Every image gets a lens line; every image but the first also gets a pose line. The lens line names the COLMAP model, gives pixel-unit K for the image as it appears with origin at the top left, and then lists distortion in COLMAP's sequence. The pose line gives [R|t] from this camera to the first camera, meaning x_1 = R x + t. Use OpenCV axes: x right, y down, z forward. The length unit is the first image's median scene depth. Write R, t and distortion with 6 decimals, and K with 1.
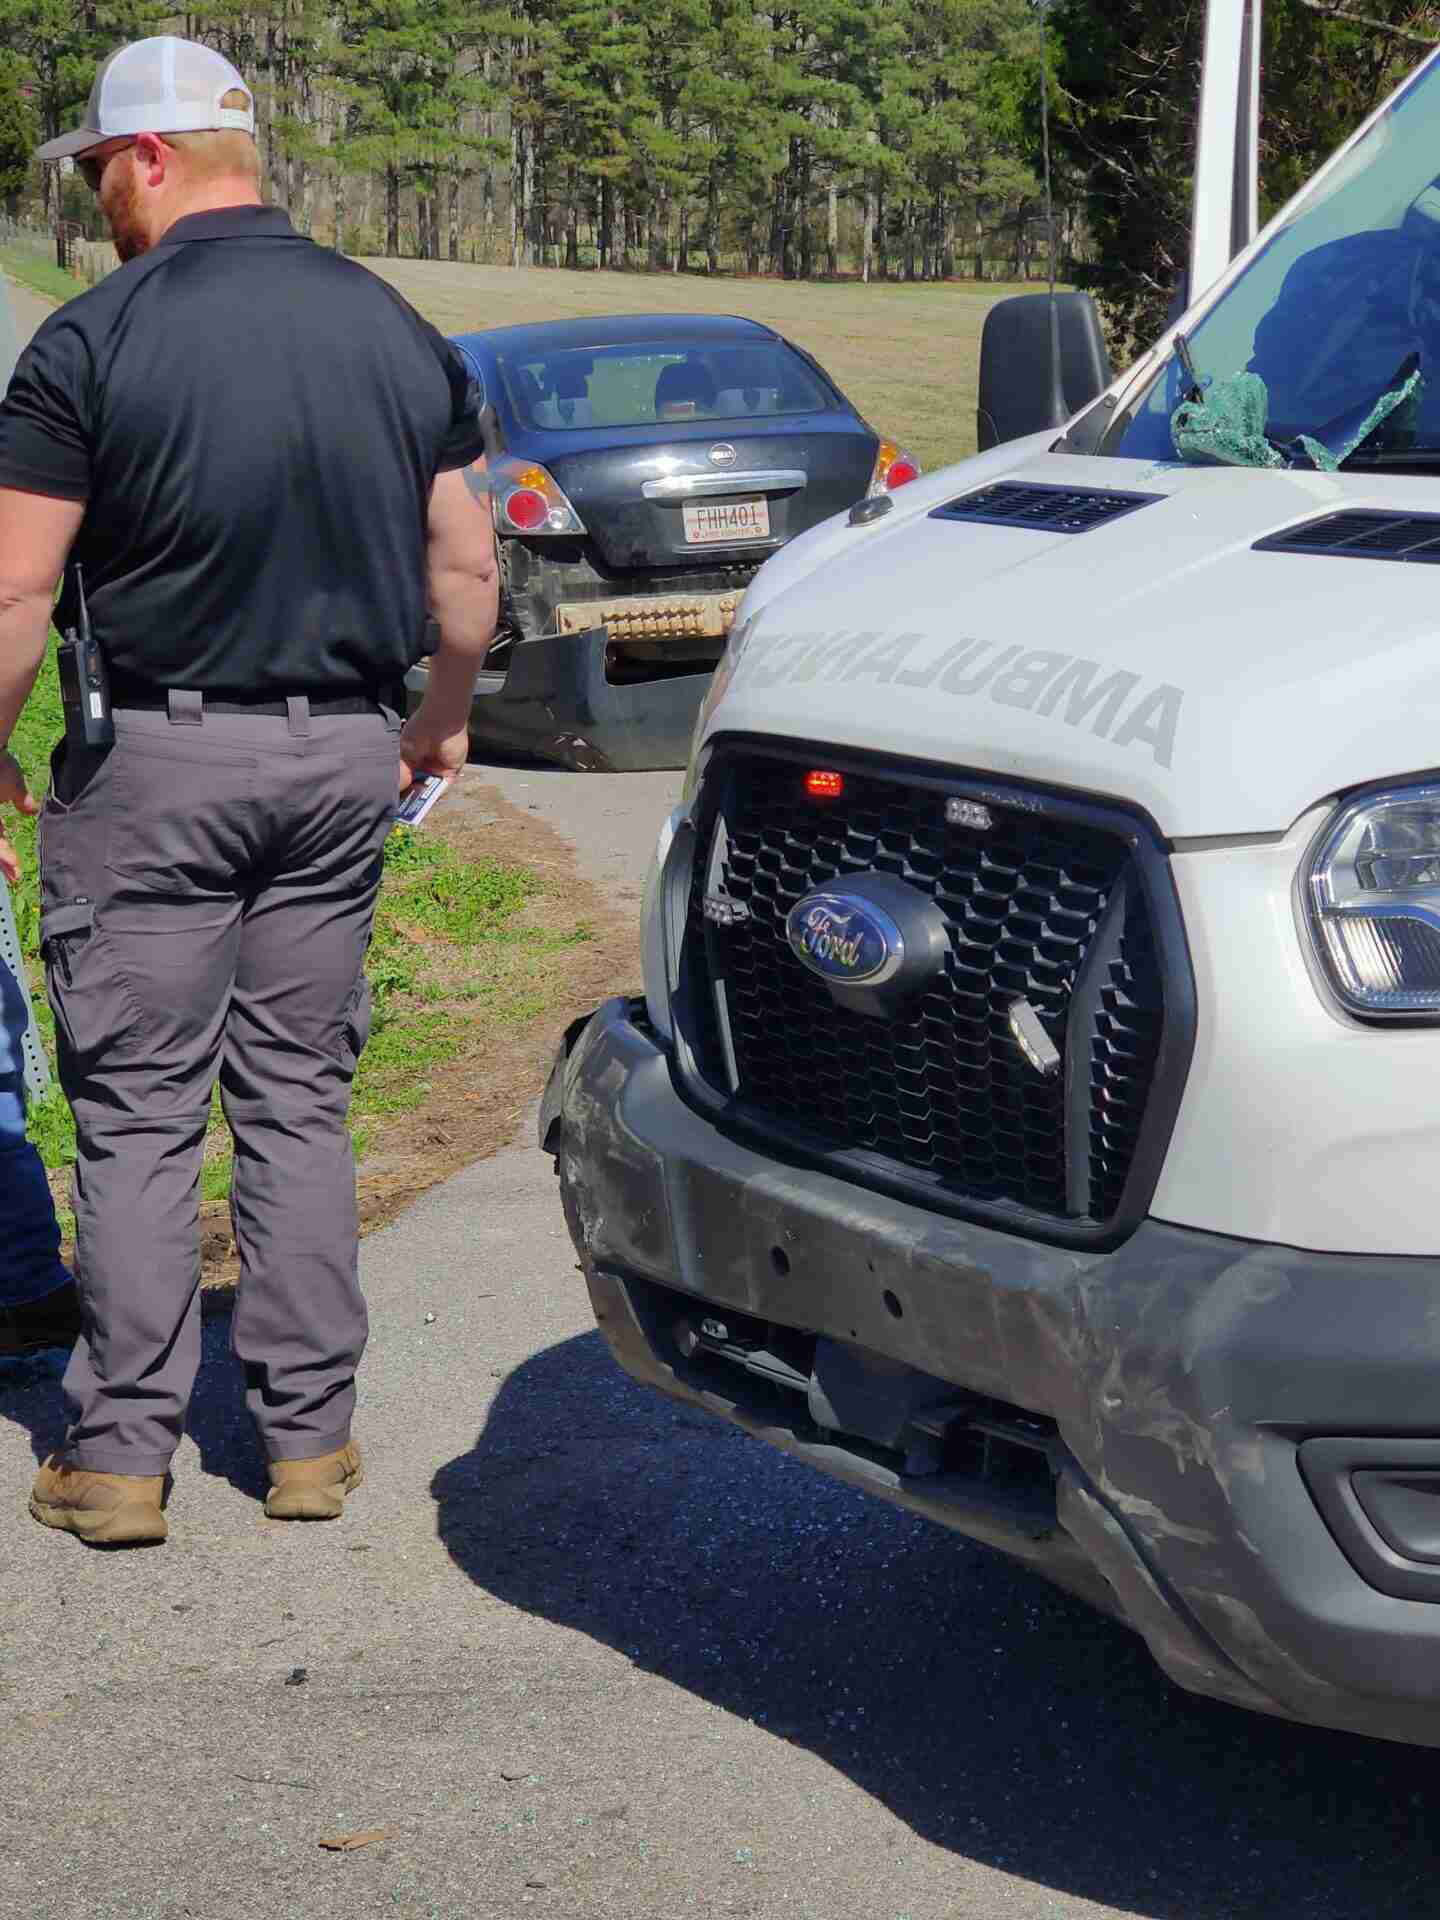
lens RADIAL K [[4111.8, 0, 720.0], [0, 4111.8, 960.0], [0, 0, 1]] dist [-0.084228, 1.472688]
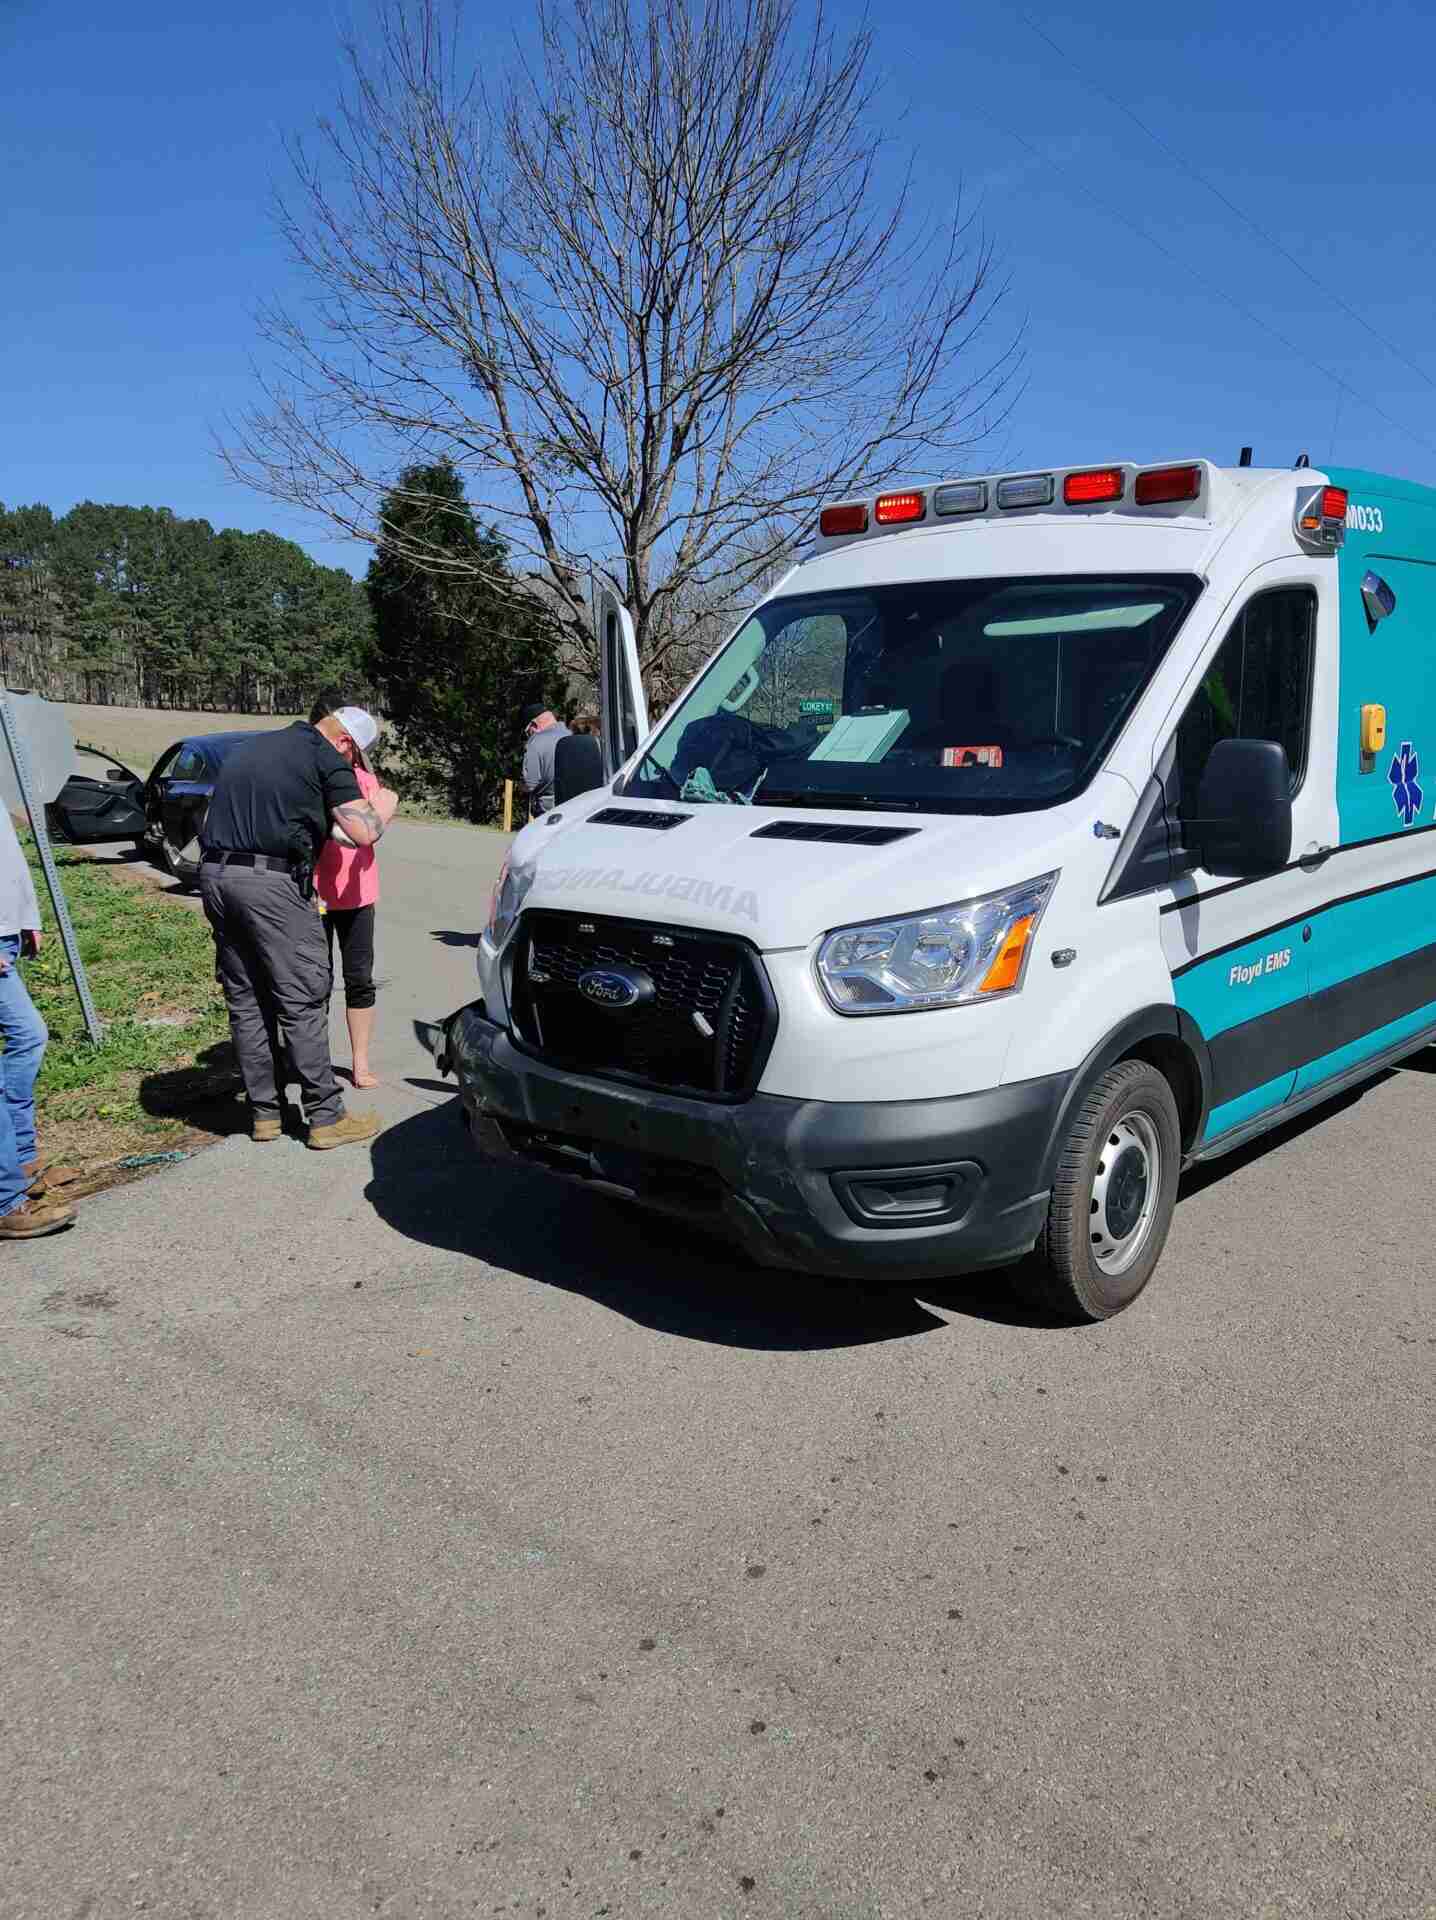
lens RADIAL K [[1382.4, 0, 674.0], [0, 1382.4, 953.2], [0, 0, 1]] dist [0.043524, 0.001976]
pose [[0.952770, -0.045145, 0.300319, -0.201232], [0.043611, 0.998979, 0.011815, -0.037804], [-0.300546, 0.001840, 0.953766, 0.152604]]
